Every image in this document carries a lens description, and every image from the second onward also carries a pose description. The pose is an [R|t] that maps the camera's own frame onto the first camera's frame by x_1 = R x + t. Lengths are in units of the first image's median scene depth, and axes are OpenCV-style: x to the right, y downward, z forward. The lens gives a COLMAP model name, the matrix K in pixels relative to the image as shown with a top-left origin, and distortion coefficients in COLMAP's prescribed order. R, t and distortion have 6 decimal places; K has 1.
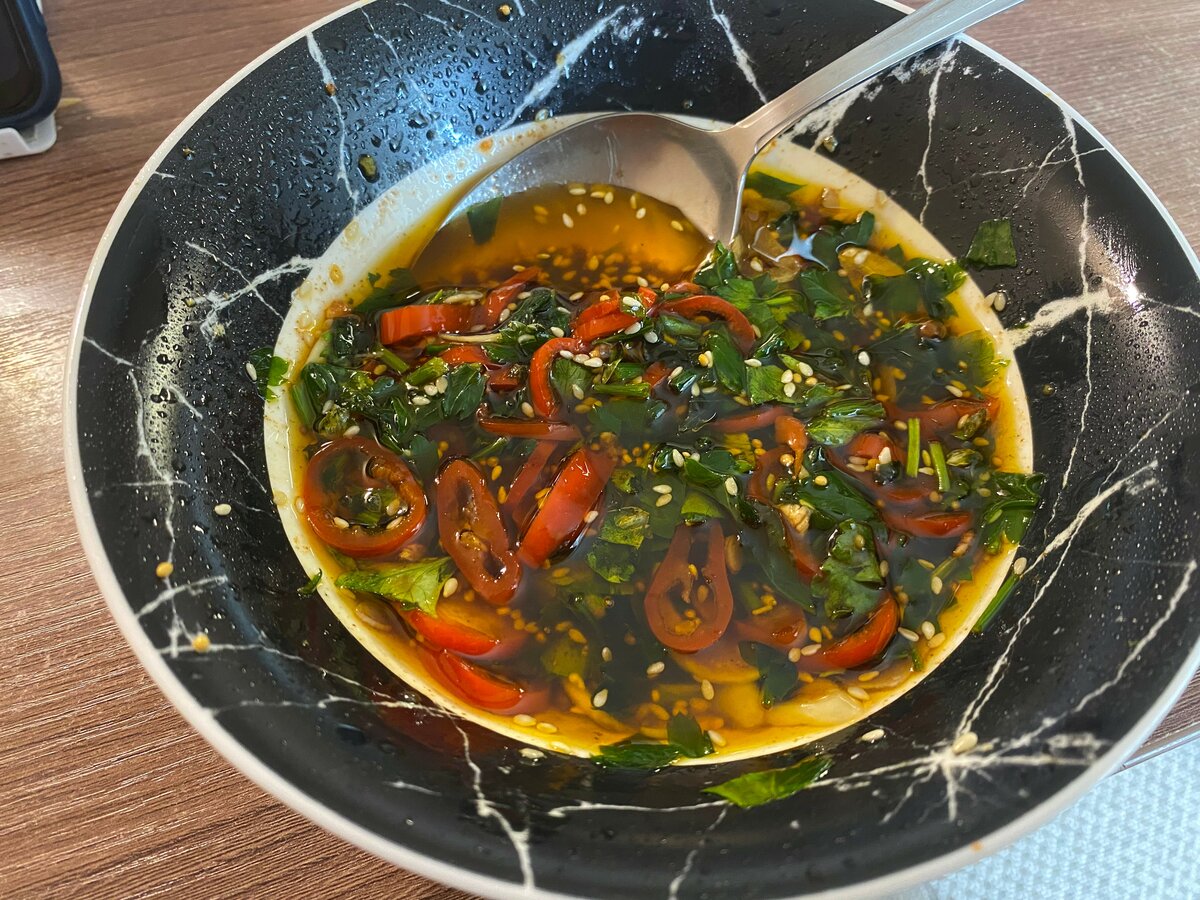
lens RADIAL K [[926.5, 0, 588.1], [0, 926.5, 438.4], [0, 0, 1]] dist [-0.044275, 0.063196]
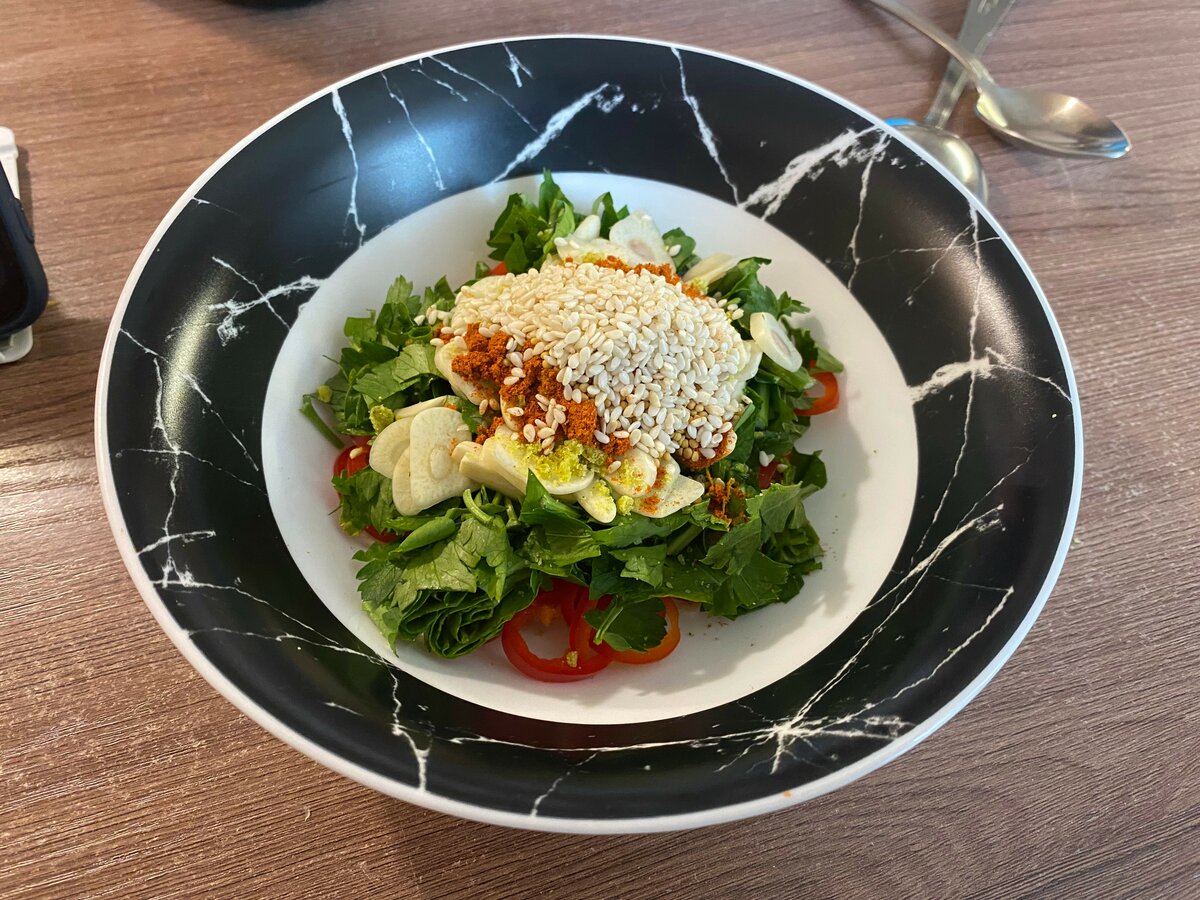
lens RADIAL K [[904.9, 0, 587.0], [0, 904.9, 450.8], [0, 0, 1]] dist [-0.002060, -0.054454]
pose [[0.996150, 0.082520, -0.029588, 0.100142], [-0.083256, 0.996225, -0.024587, 0.024868], [0.027447, 0.026956, 0.999260, -0.148522]]
